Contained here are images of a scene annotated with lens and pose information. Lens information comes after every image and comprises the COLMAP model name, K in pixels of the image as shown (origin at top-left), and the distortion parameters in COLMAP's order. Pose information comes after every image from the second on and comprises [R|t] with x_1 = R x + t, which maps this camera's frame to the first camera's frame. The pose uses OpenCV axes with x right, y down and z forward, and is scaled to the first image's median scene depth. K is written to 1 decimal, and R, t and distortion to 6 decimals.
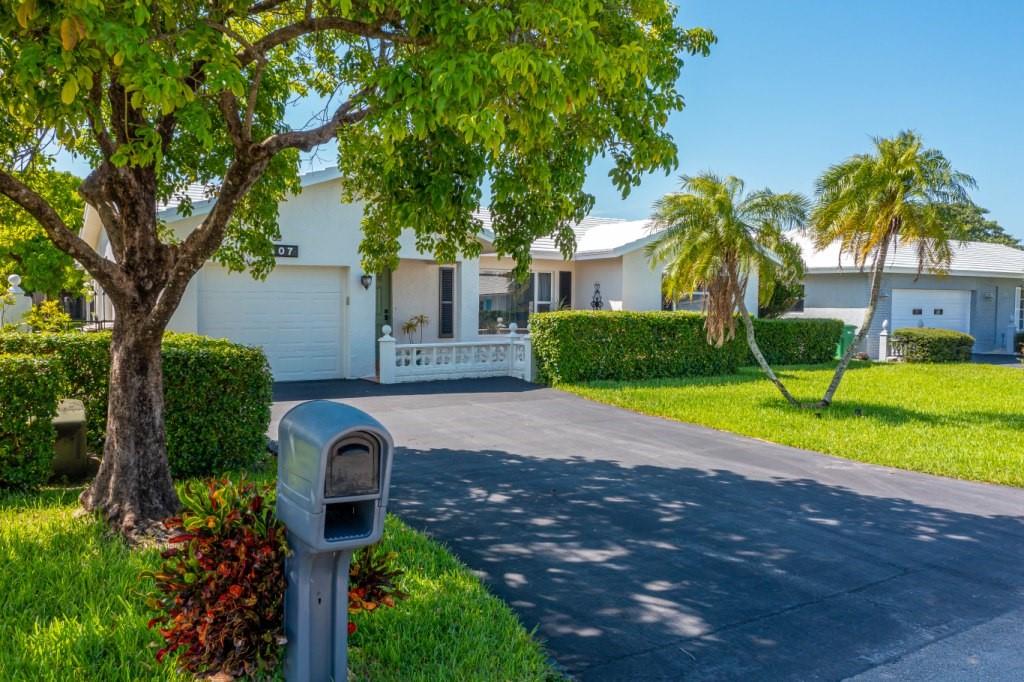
lens RADIAL K [[805.4, 0, 512.0], [0, 805.4, 341.0], [0, 0, 1]] dist [-0.005236, 0.007687]
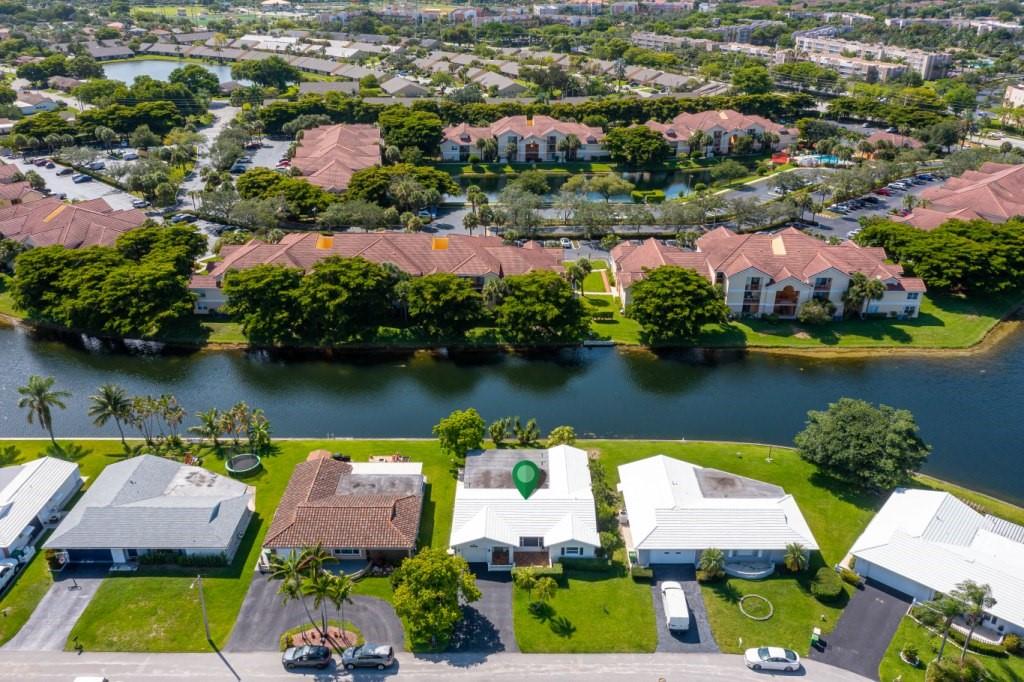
lens RADIAL K [[805.4, 0, 512.0], [0, 805.4, 341.0], [0, 0, 1]] dist [-0.005236, 0.007687]
pose [[0.835678, 0.232682, -0.497496, 2.490747], [-0.019640, 0.917903, 0.396319, -3.774337], [0.548869, -0.321424, 0.771641, -2.882565]]
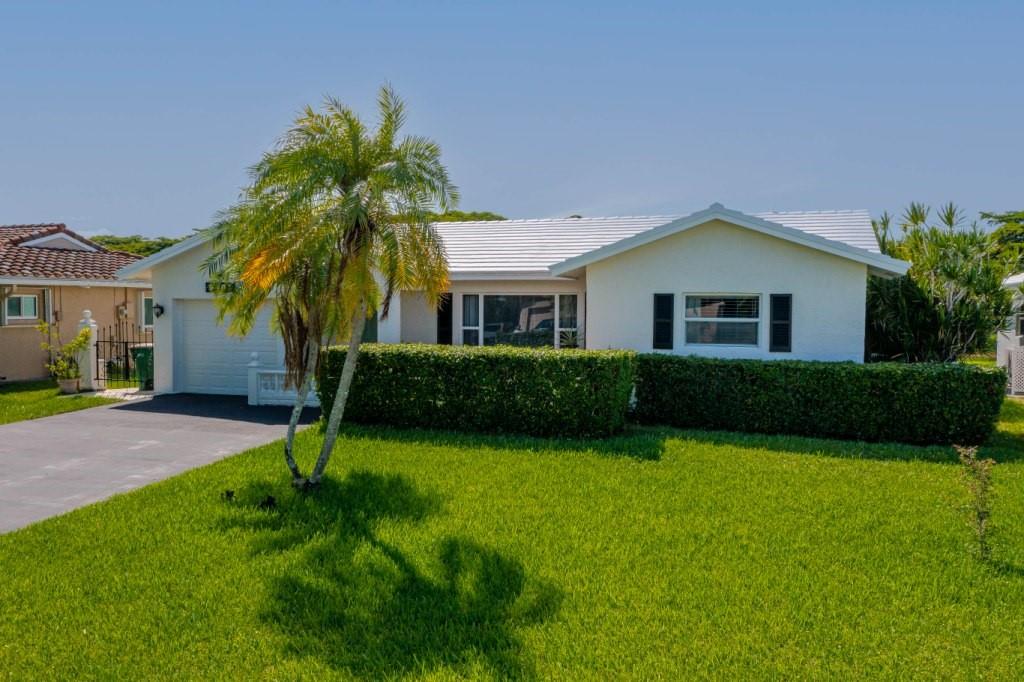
lens RADIAL K [[805.4, 0, 512.0], [0, 805.4, 341.0], [0, 0, 1]] dist [-0.005236, 0.007687]
pose [[0.614871, 0.026825, -0.788171, 0.909577], [-0.035726, 0.999343, 0.006141, -0.052875], [0.787818, 0.024382, 0.615425, 0.583237]]
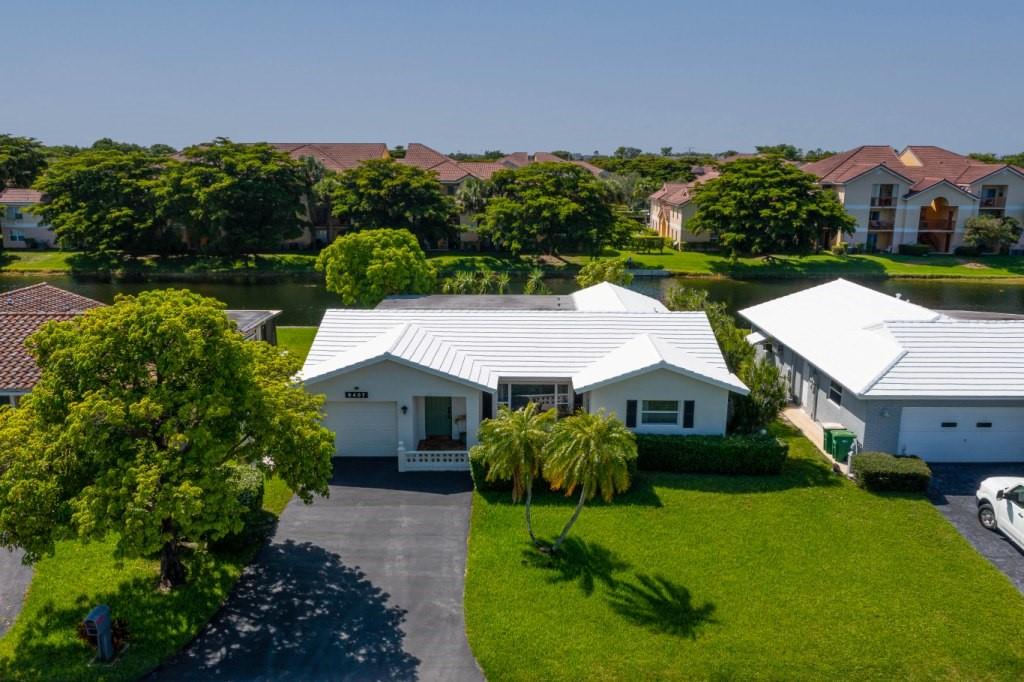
lens RADIAL K [[805.4, 0, 512.0], [0, 805.4, 341.0], [0, 0, 1]] dist [-0.005236, 0.007687]
pose [[0.833584, 0.117439, -0.539764, 1.021967], [-0.021159, 0.983211, 0.181244, -0.581774], [0.551987, -0.139661, 0.822074, -0.360570]]
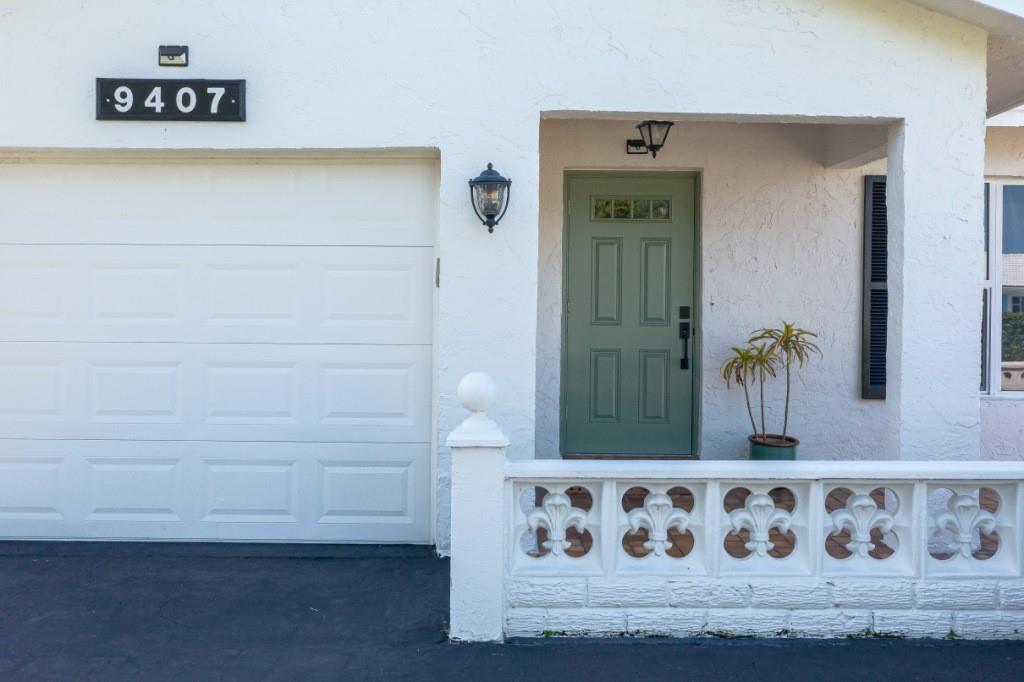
lens RADIAL K [[919.8, 0, 518.2], [0, 919.8, 296.7], [0, 0, 1]] dist [-0.007096, 0.002571]
pose [[0.833638, -0.001875, -0.552309, -0.004118], [-0.028866, 0.998480, -0.046959, -0.028260], [0.551557, 0.055090, 0.832316, 0.772882]]
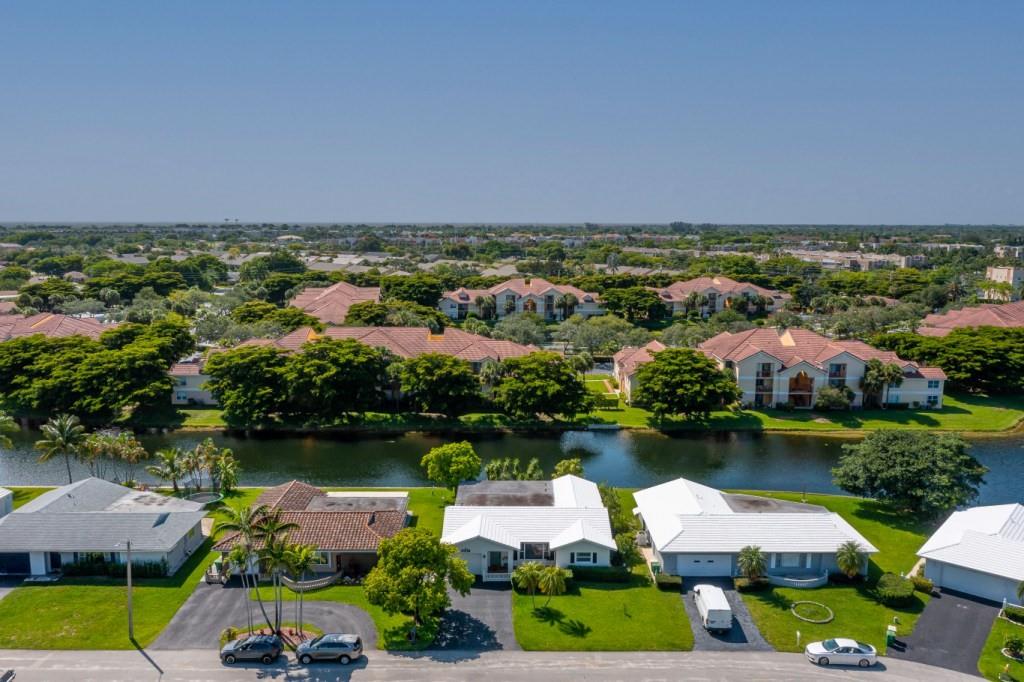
lens RADIAL K [[805.4, 0, 512.0], [0, 805.4, 341.0], [0, 0, 1]] dist [-0.005236, 0.007687]
pose [[0.837291, 0.077482, -0.541240, 2.479544], [-0.021003, 0.993735, 0.109768, -1.904475], [0.546354, -0.080540, 0.833673, -2.822687]]
